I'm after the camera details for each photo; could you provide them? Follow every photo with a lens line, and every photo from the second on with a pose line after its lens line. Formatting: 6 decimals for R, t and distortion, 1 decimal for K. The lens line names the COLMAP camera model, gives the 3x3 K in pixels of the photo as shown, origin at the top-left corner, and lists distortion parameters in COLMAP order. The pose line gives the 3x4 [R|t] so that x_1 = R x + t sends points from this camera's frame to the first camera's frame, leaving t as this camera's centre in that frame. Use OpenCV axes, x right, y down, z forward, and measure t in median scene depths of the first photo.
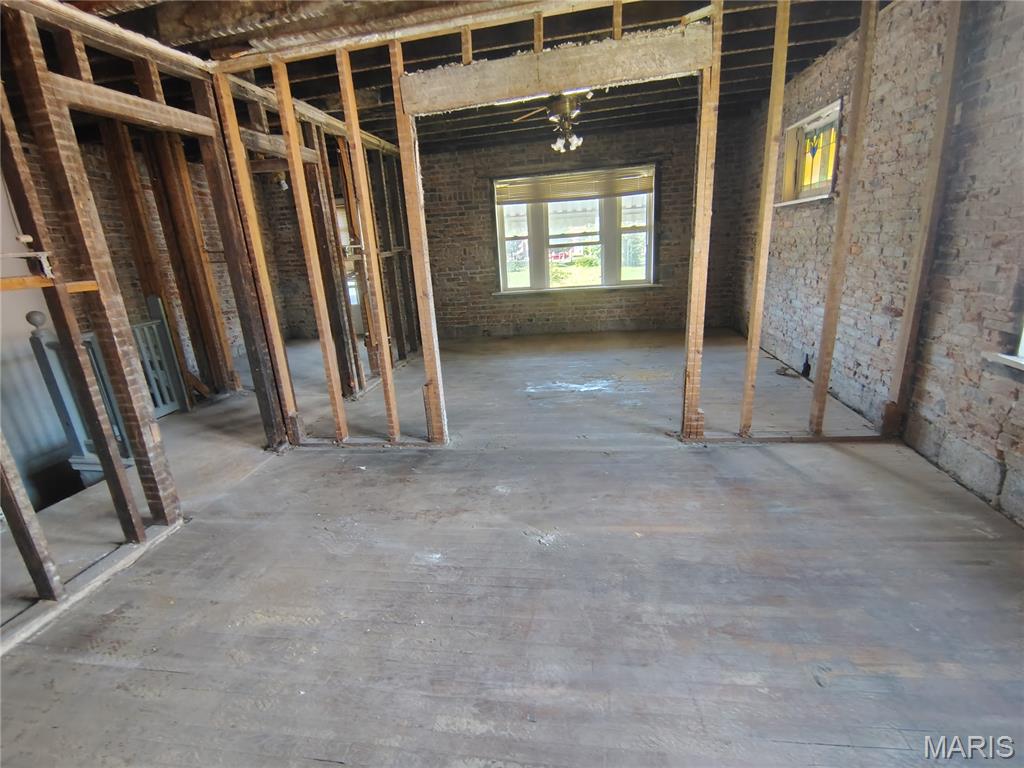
lens RADIAL K [[483.9, 0, 498.8], [0, 483.9, 387.0], [0, 0, 1]] dist [0.024724, -0.021171]
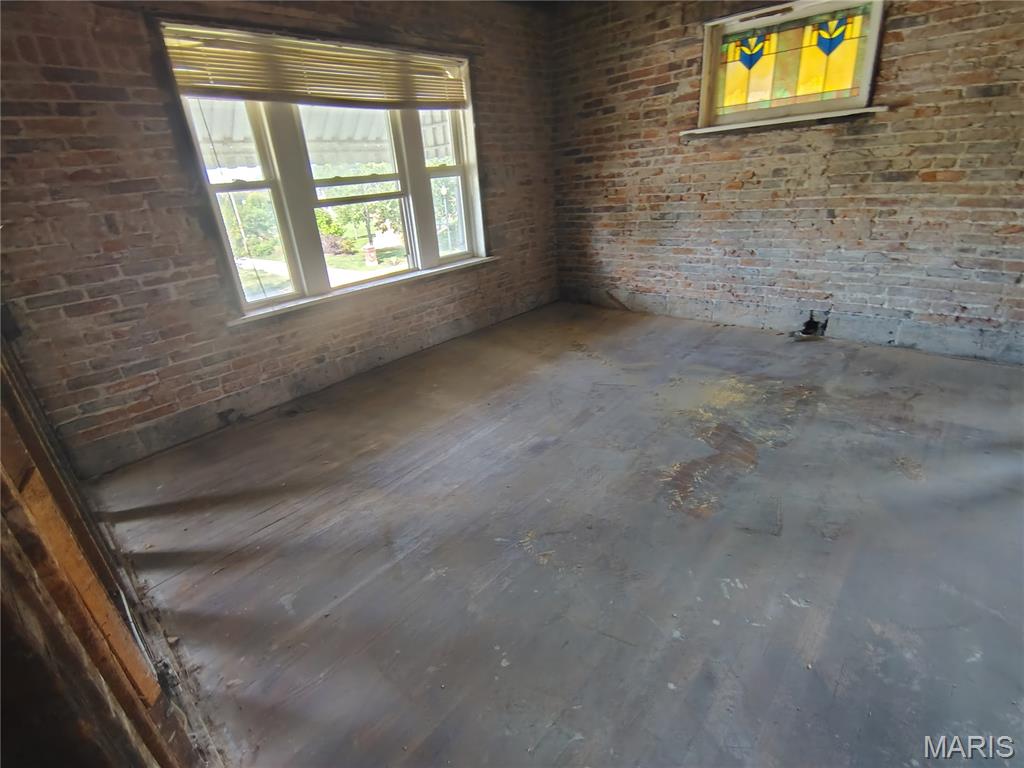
lens RADIAL K [[483.9, 0, 498.8], [0, 483.9, 387.0], [0, 0, 1]] dist [0.024724, -0.021171]
pose [[0.545665, -0.313521, 0.777145, -0.239701], [0.277122, 0.942712, 0.185736, -0.163897], [-0.790856, 0.114014, 0.601289, 0.610621]]
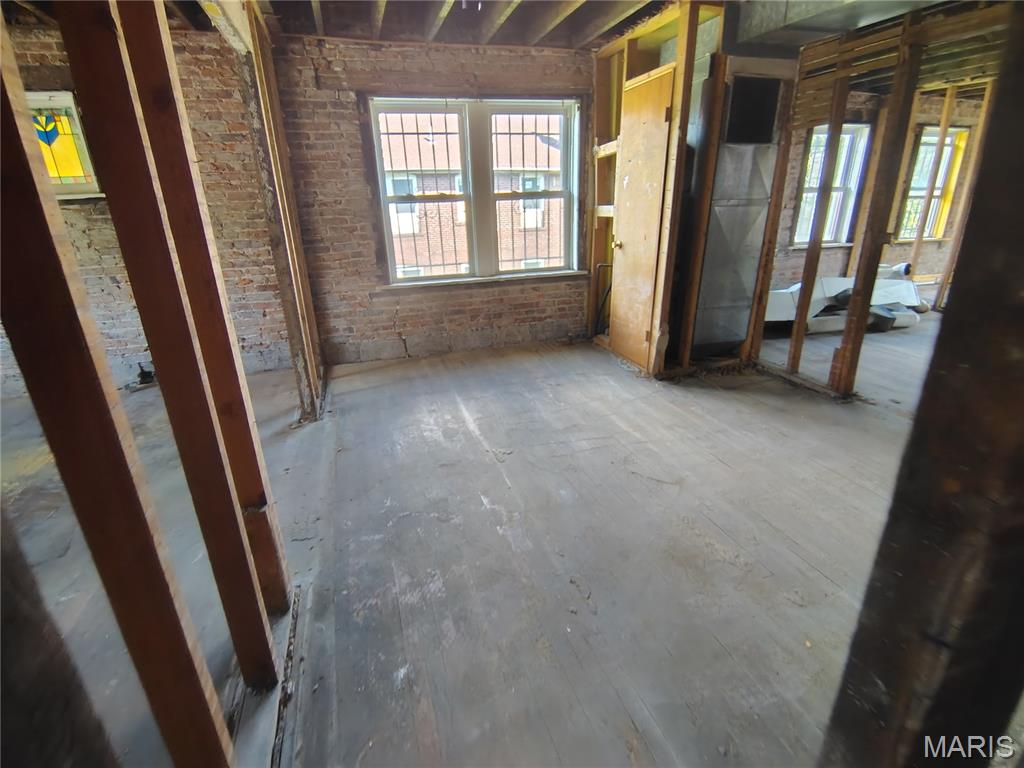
lens RADIAL K [[475.4, 0, 499.1], [0, 475.4, 390.1], [0, 0, 1]] dist [-0.011619, -0.000823]
pose [[-0.442868, -0.234639, 0.865340, -0.319111], [0.316478, 0.862112, 0.395733, -0.107583], [-0.838874, 0.449118, -0.307543, 0.467954]]
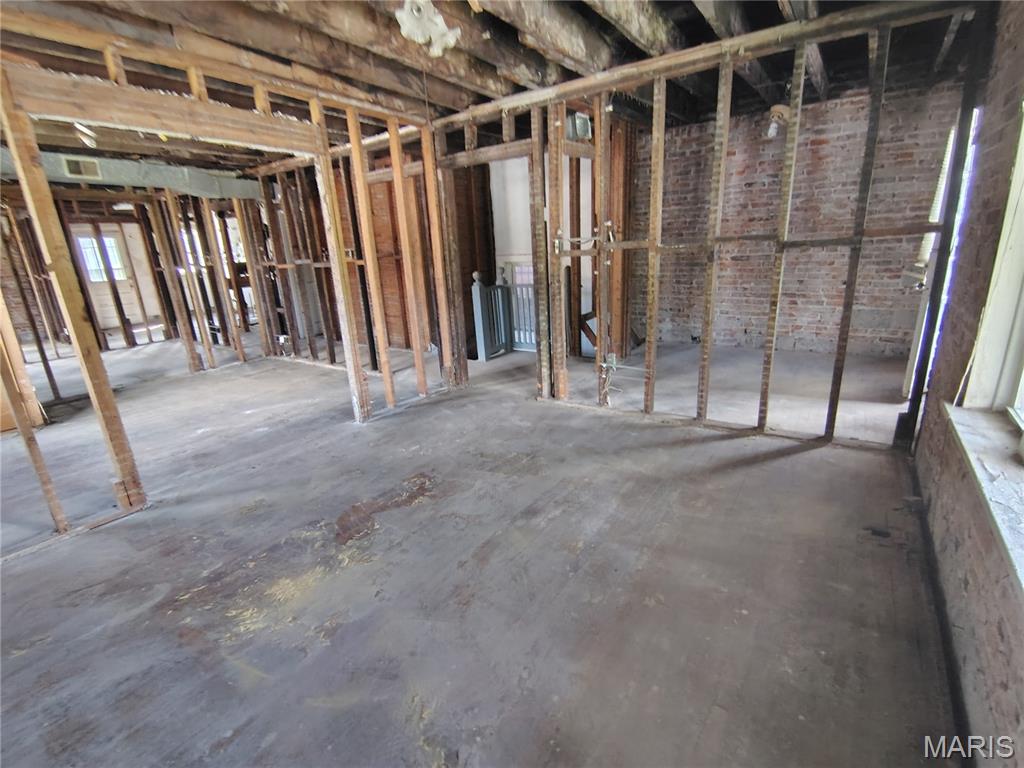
lens RADIAL K [[476.3, 0, 492.2], [0, 476.3, 388.4], [0, 0, 1]] dist [-0.000353, -0.000561]
pose [[-0.432422, 0.351181, -0.830472, 0.379901], [-0.175421, 0.870671, 0.459520, -0.304496], [0.884443, 0.344389, -0.314893, 0.889224]]
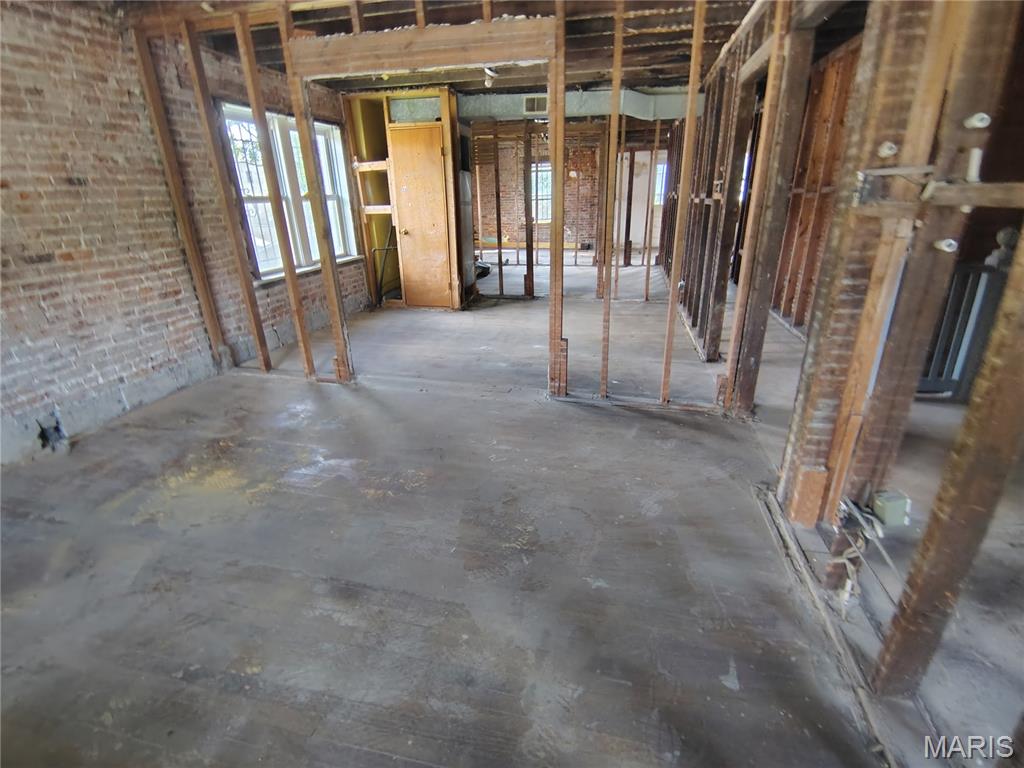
lens RADIAL K [[479.1, 0, 506.4], [0, 479.1, 386.2], [0, 0, 1]] dist [0.002565, -0.010203]
pose [[-0.993731, 0.074879, 0.083017, -0.055420], [0.110158, 0.782523, 0.612800, -0.289908], [-0.019077, 0.618103, -0.785865, 0.971349]]
